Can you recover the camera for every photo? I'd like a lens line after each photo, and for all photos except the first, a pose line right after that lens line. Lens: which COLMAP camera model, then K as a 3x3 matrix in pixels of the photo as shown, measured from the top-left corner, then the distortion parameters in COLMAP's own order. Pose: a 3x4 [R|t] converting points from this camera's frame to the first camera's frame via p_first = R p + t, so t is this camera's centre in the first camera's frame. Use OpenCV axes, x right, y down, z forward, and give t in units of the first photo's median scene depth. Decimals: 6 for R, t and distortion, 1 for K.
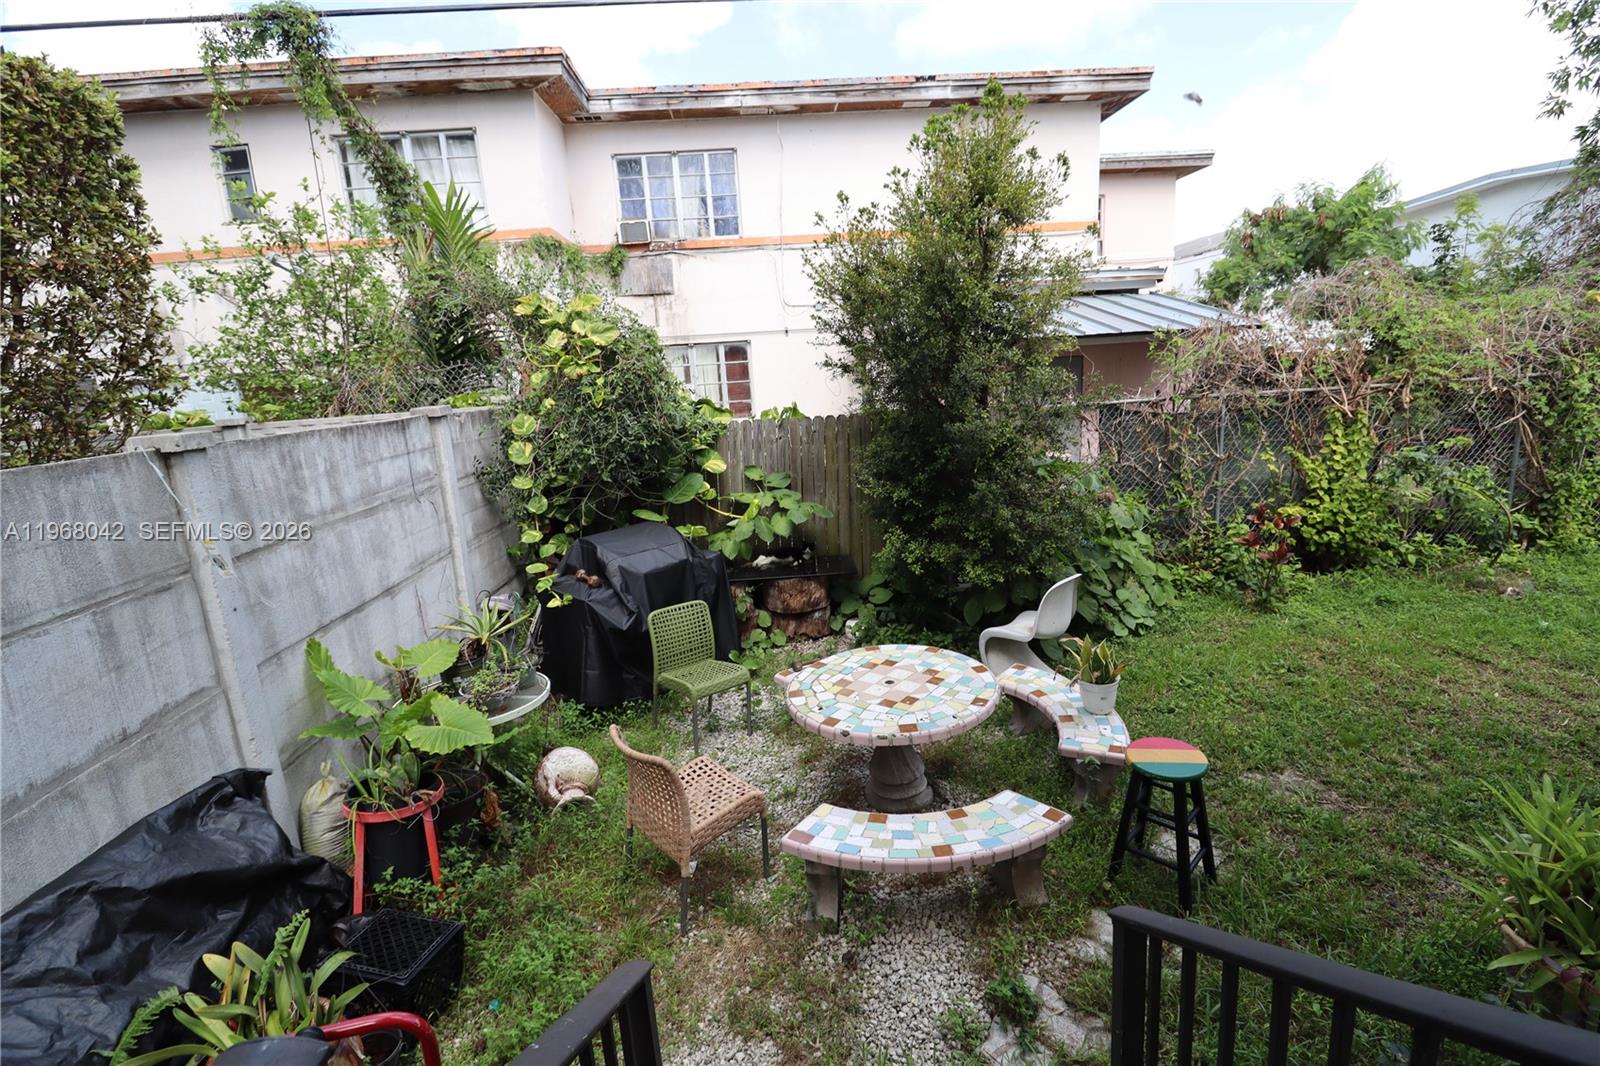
lens RADIAL K [[741.4, 0, 805.3], [0, 741.4, 531.3], [0, 0, 1]] dist [-0.006847, -0.009609]
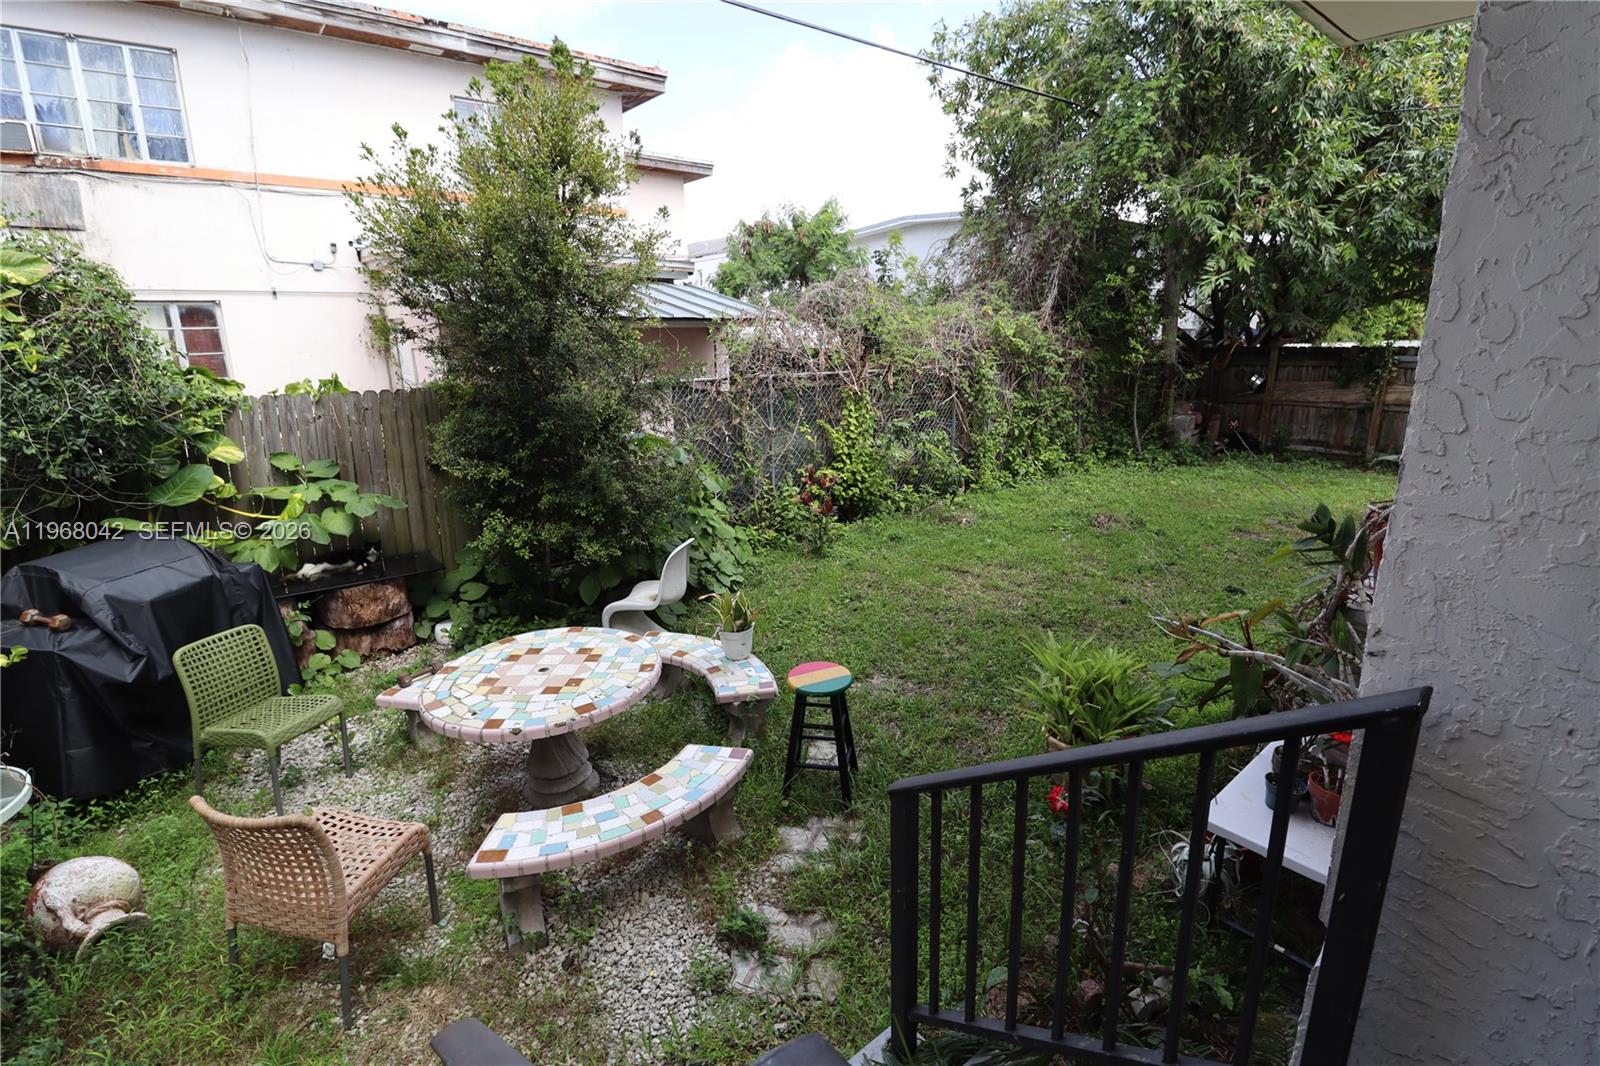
lens RADIAL K [[741.4, 0, 810.8], [0, 741.4, 528.4], [0, 0, 1]] dist [-0.006847, -0.009609]
pose [[0.809534, -0.097543, 0.578913, -0.088040], [0.091864, 0.995000, 0.039191, 0.015207], [-0.579841, 0.021455, 0.814447, 0.033356]]
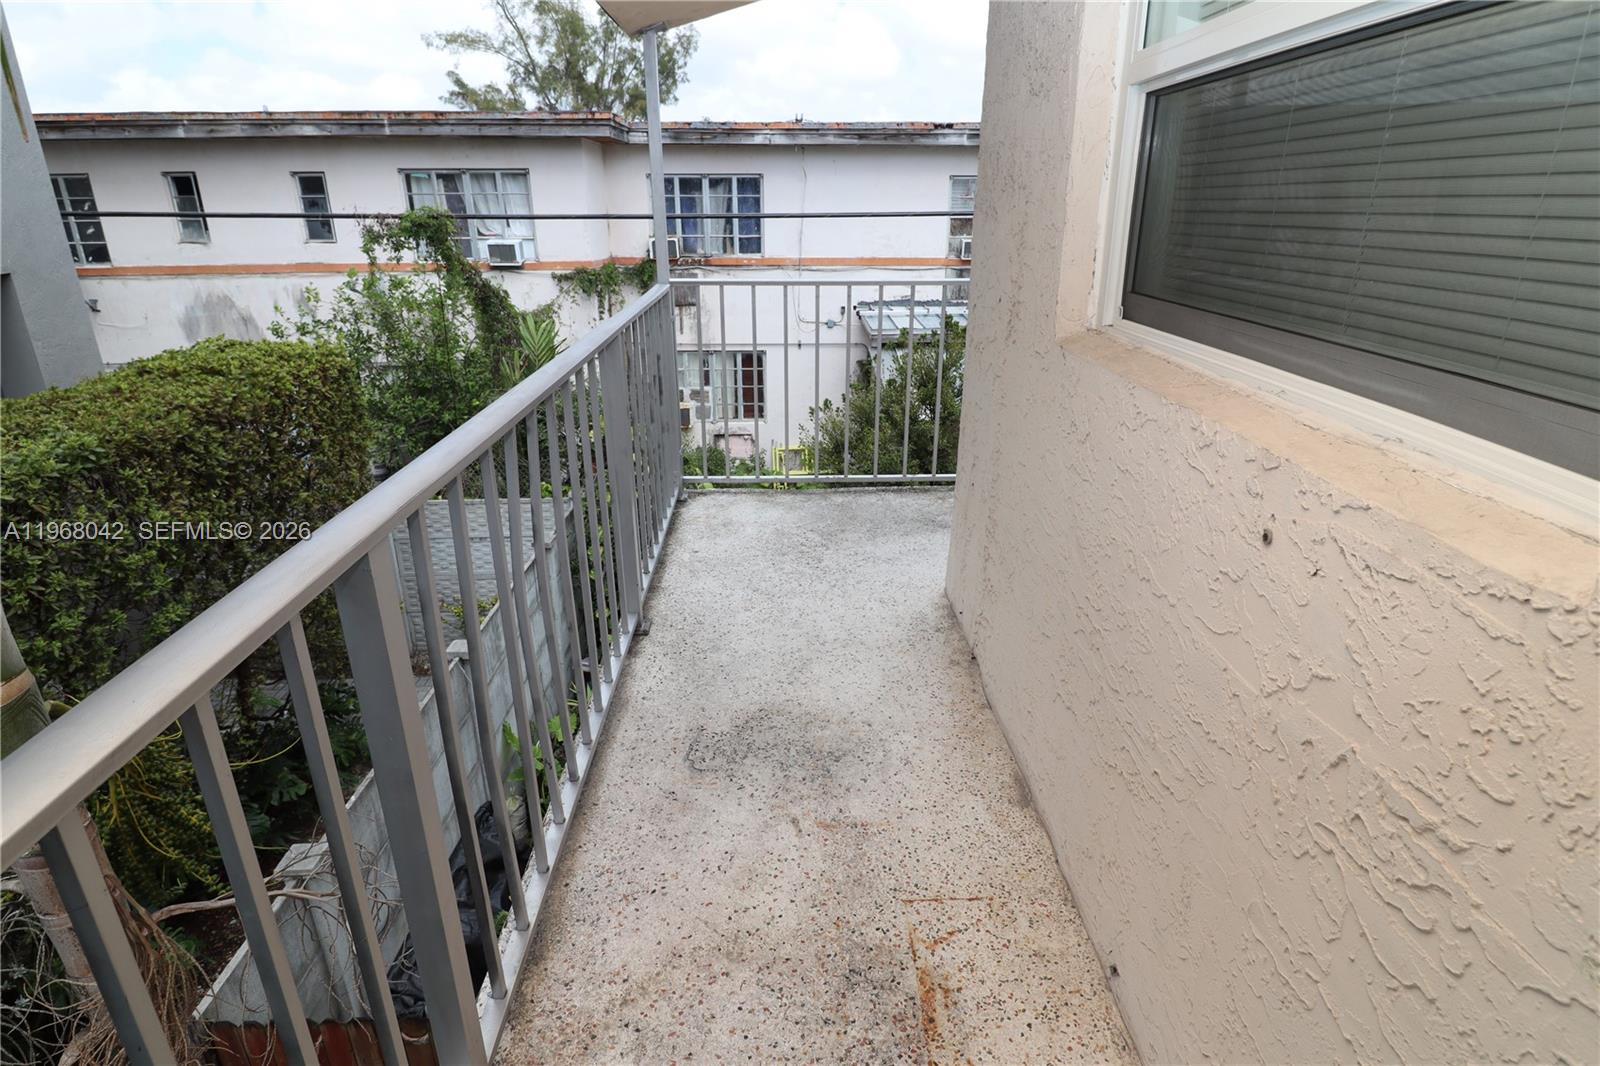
lens RADIAL K [[839.9, 0, 801.6], [0, 839.9, 524.3], [0, 0, 1]] dist [-0.001876, -0.002973]
pose [[0.997623, 0.067510, -0.013845, 0.026561], [-0.064847, 0.987596, 0.143002, -0.397142], [0.023328, -0.141764, 0.989626, -0.547177]]
